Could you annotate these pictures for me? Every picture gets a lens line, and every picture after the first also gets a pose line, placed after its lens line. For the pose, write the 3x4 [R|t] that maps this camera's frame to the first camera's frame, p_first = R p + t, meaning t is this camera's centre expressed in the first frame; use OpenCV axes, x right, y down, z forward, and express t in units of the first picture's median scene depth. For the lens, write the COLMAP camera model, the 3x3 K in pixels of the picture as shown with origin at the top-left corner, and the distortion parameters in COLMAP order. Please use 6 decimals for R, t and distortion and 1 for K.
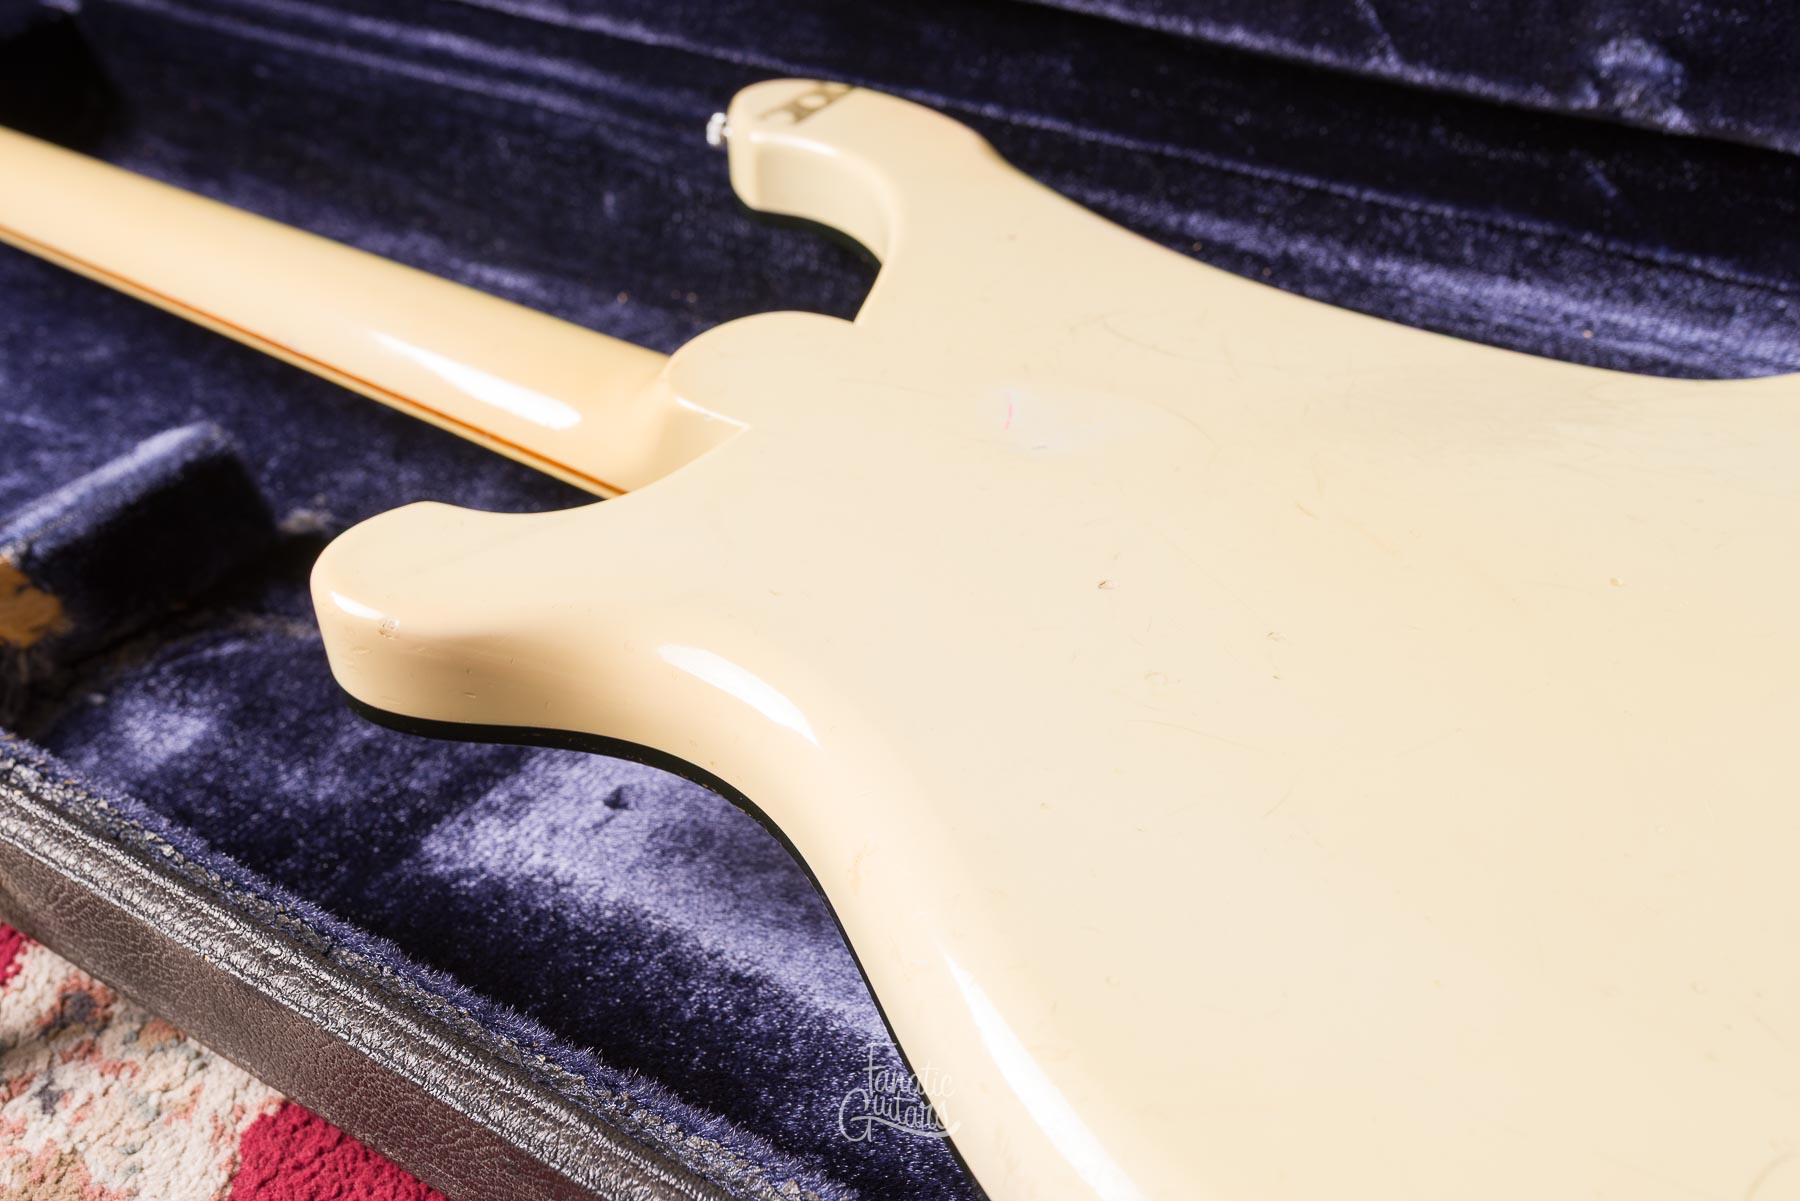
lens RADIAL K [[1786.5, 0, 900.1], [0, 1786.5, 602.0], [0, 0, 1]] dist [0.006965, -0.008930]
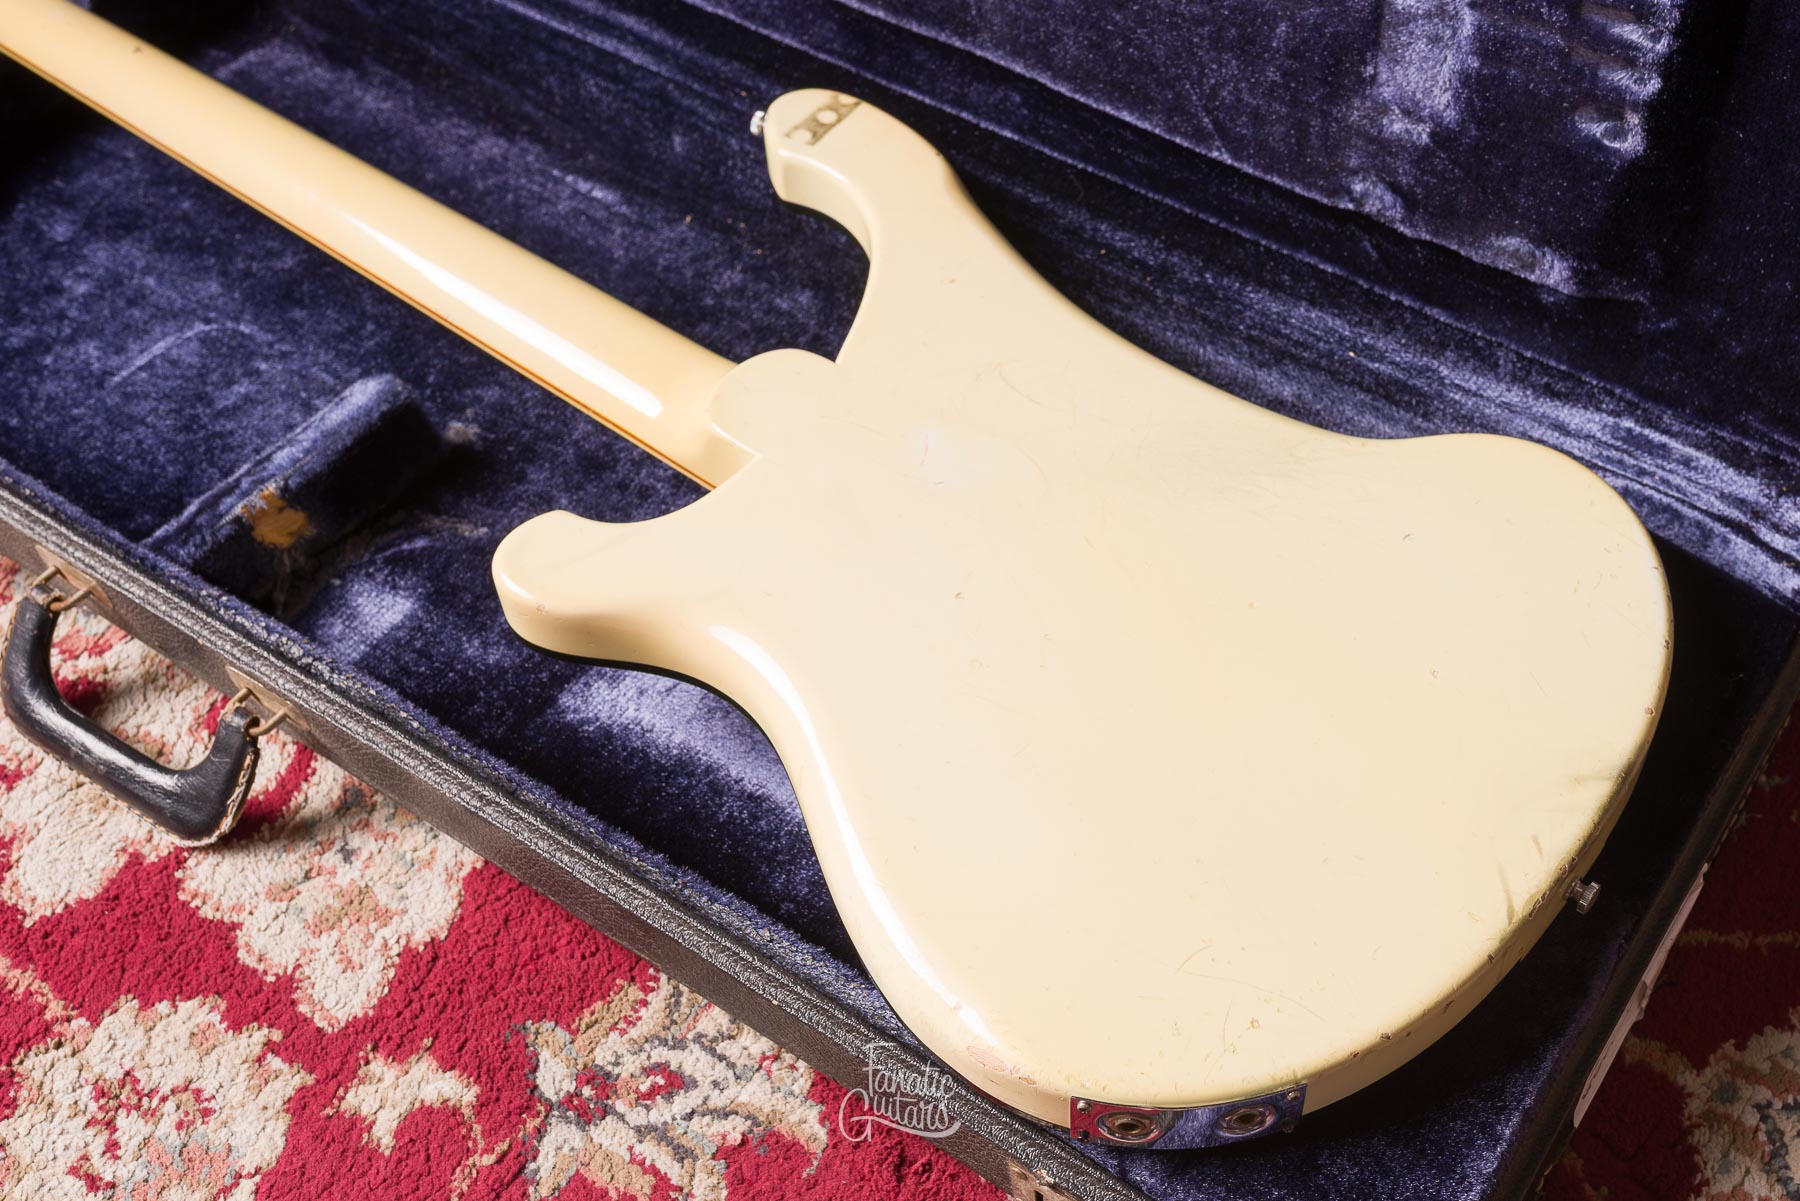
lens RADIAL K [[2060.6, 0, 1068.1], [0, 2060.6, 601.5], [0, 0, 1]] dist [0.005787, -0.009150]
pose [[0.999549, 0.027065, 0.013035, 0.167073], [-0.029344, 0.972529, 0.230923, -0.401256], [-0.006427, -0.231201, 0.972885, -0.802525]]
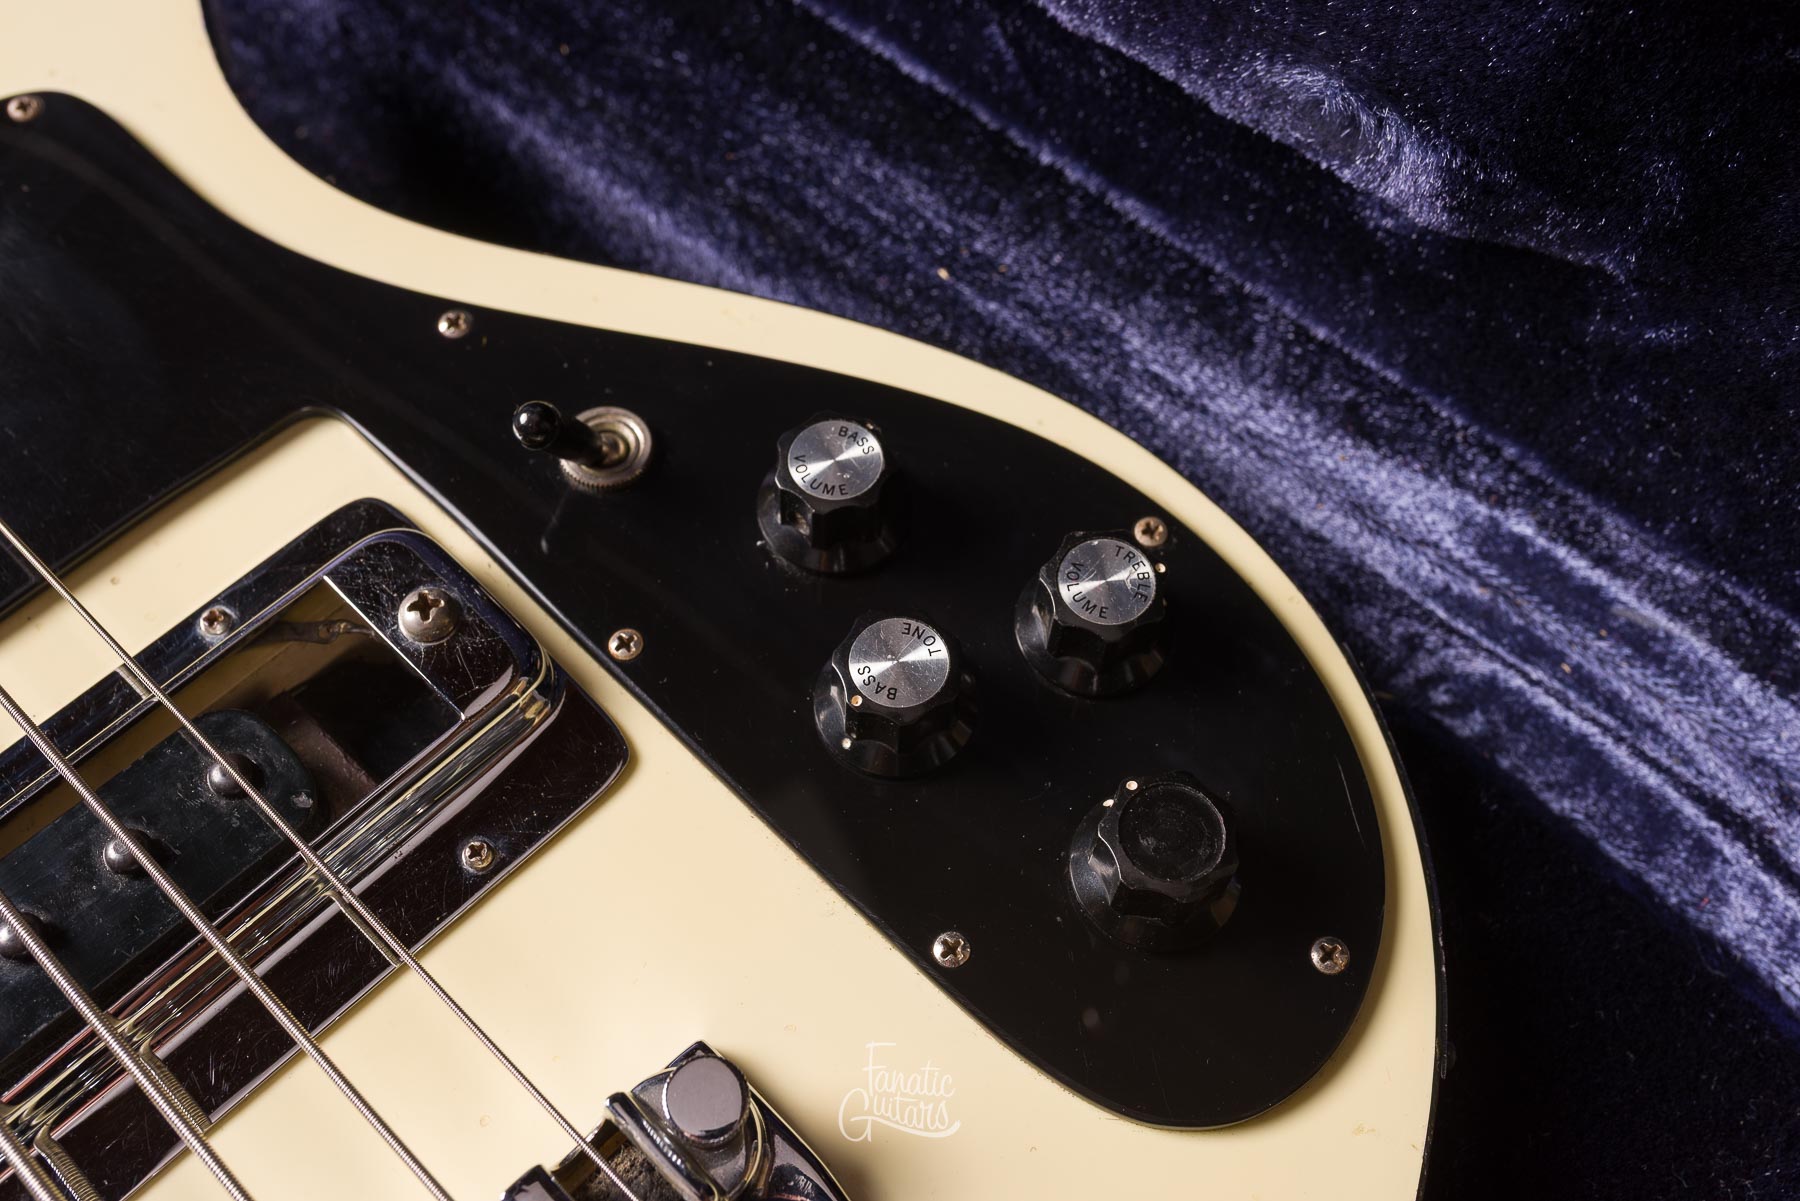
lens RADIAL K [[1822.4, 0, 903.0], [0, 1822.4, 600.0], [0, 0, 1]] dist [0.003630, -0.001928]
pose [[0.990541, 0.137219, 0.000353, 0.464602], [-0.125560, 0.905332, 0.405721, -0.376674], [0.055354, -0.401928, 0.913997, 0.398786]]
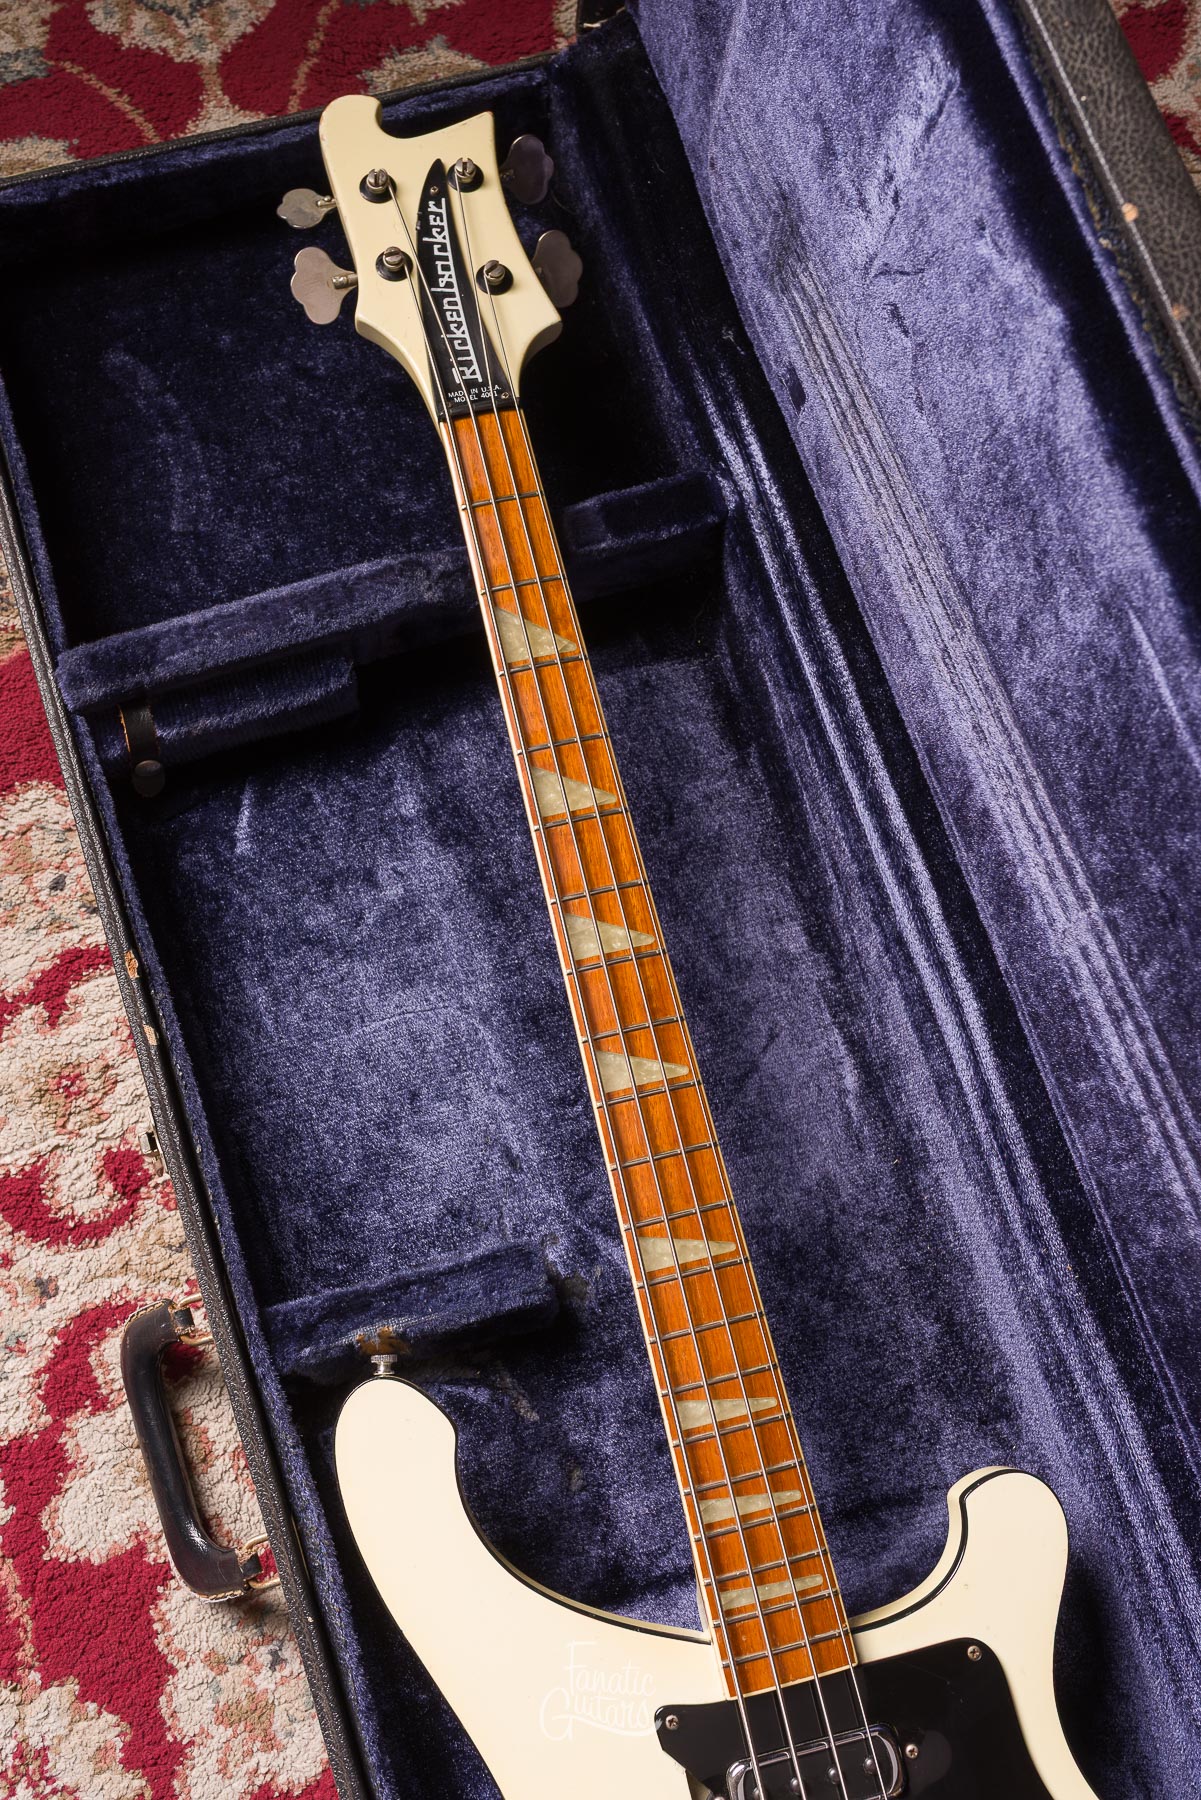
lens RADIAL K [[1733.9, 0, 603.6], [0, 1733.9, 900.0], [0, 0, 1]] dist [-0.000564, 0.006485]
pose [[0.773017, 0.628176, -0.088540, -0.518323], [-0.441548, 0.632985, 0.635897, -1.577486], [0.455500, -0.452465, 0.766678, 0.043996]]
